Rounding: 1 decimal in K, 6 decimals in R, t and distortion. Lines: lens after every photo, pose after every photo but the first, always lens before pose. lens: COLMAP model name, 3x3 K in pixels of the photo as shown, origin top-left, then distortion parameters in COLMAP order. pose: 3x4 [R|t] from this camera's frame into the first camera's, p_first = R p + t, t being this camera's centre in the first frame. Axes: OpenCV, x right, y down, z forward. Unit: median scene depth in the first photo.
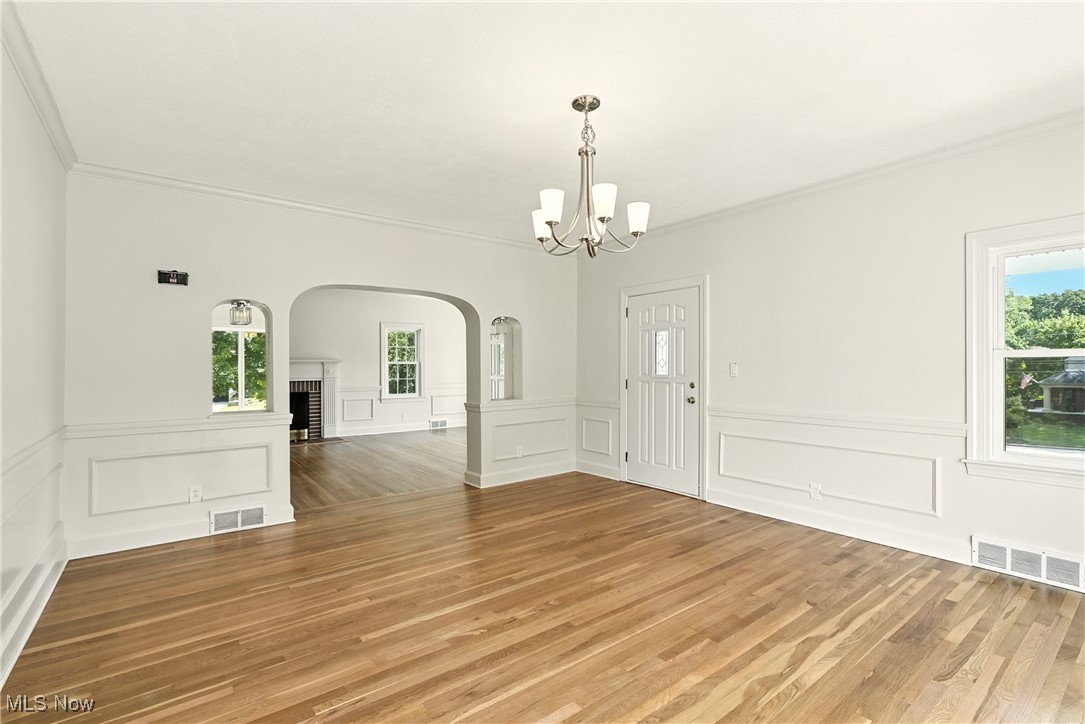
lens RADIAL K [[498.8, 0, 542.9], [0, 498.8, 366.8], [0, 0, 1]] dist [-0.000584, -0.000059]
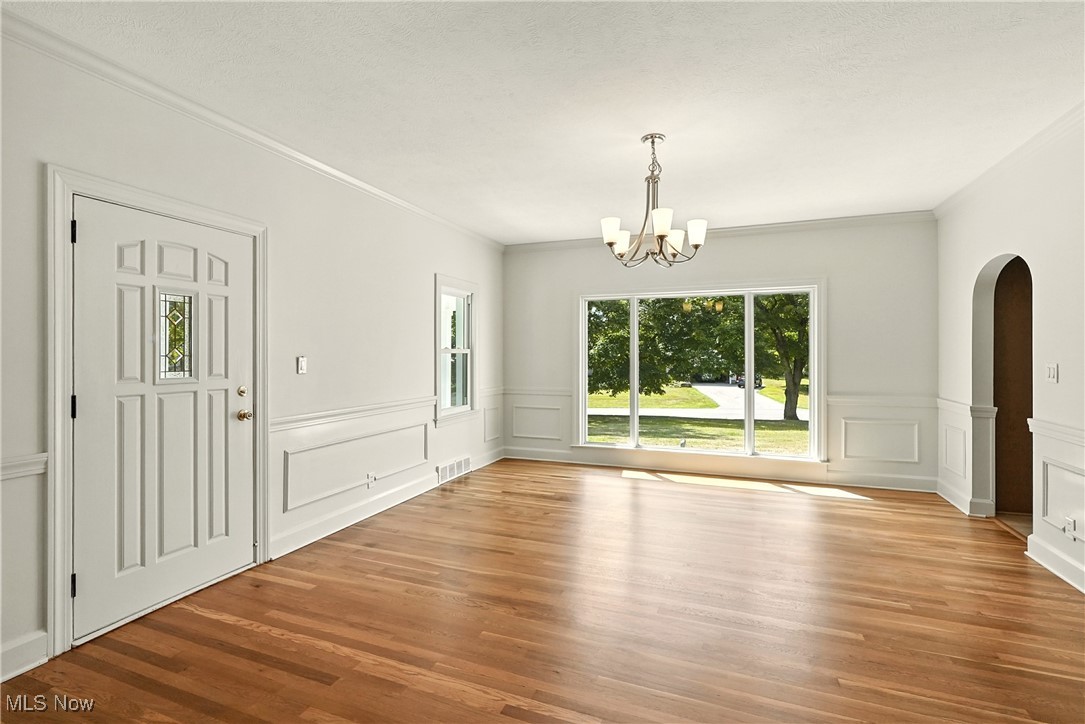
lens RADIAL K [[501.2, 0, 541.8], [0, 501.2, 353.3], [0, 0, 1]] dist [-0.000461, 0.000140]
pose [[-0.518036, 0.002265, 0.855356, -0.608269], [0.000139, 0.999997, -0.002564, -0.012995], [-0.855359, -0.001209, -0.518035, 1.415124]]
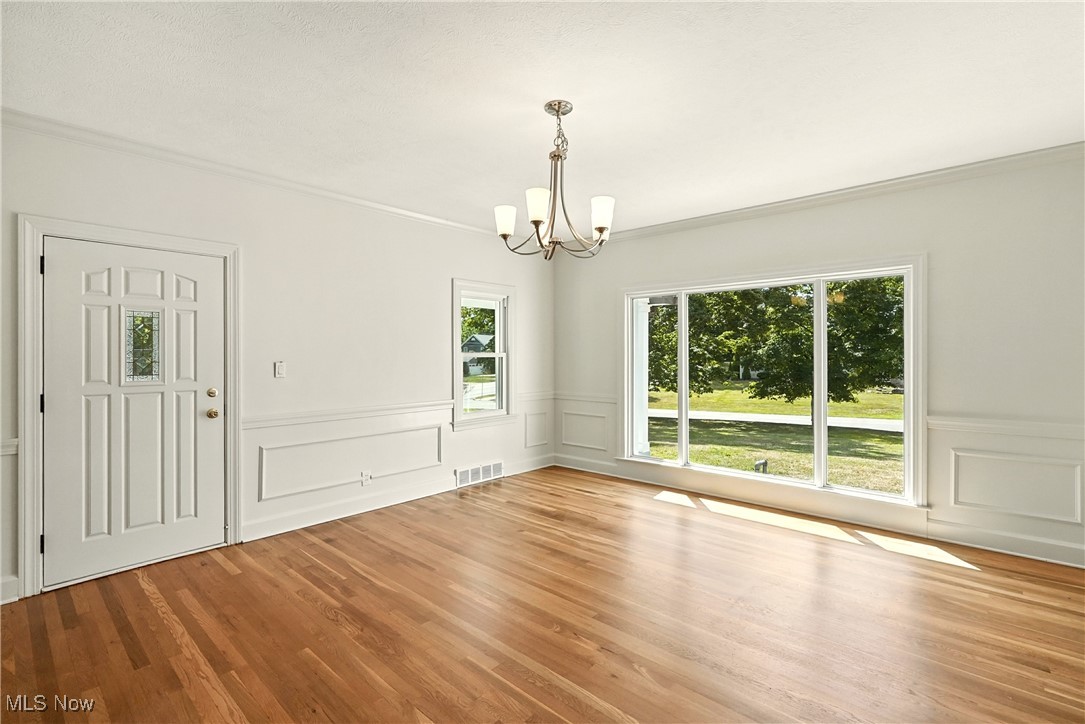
lens RADIAL K [[497.6, 0, 538.8], [0, 497.6, 354.6], [0, 0, 1]] dist [0.000090, 0.000191]
pose [[-0.170964, 0.001241, 0.985276, -0.685387], [0.001735, 0.999998, -0.000959, -0.023181], [-0.985276, 0.001546, -0.170966, 0.929495]]
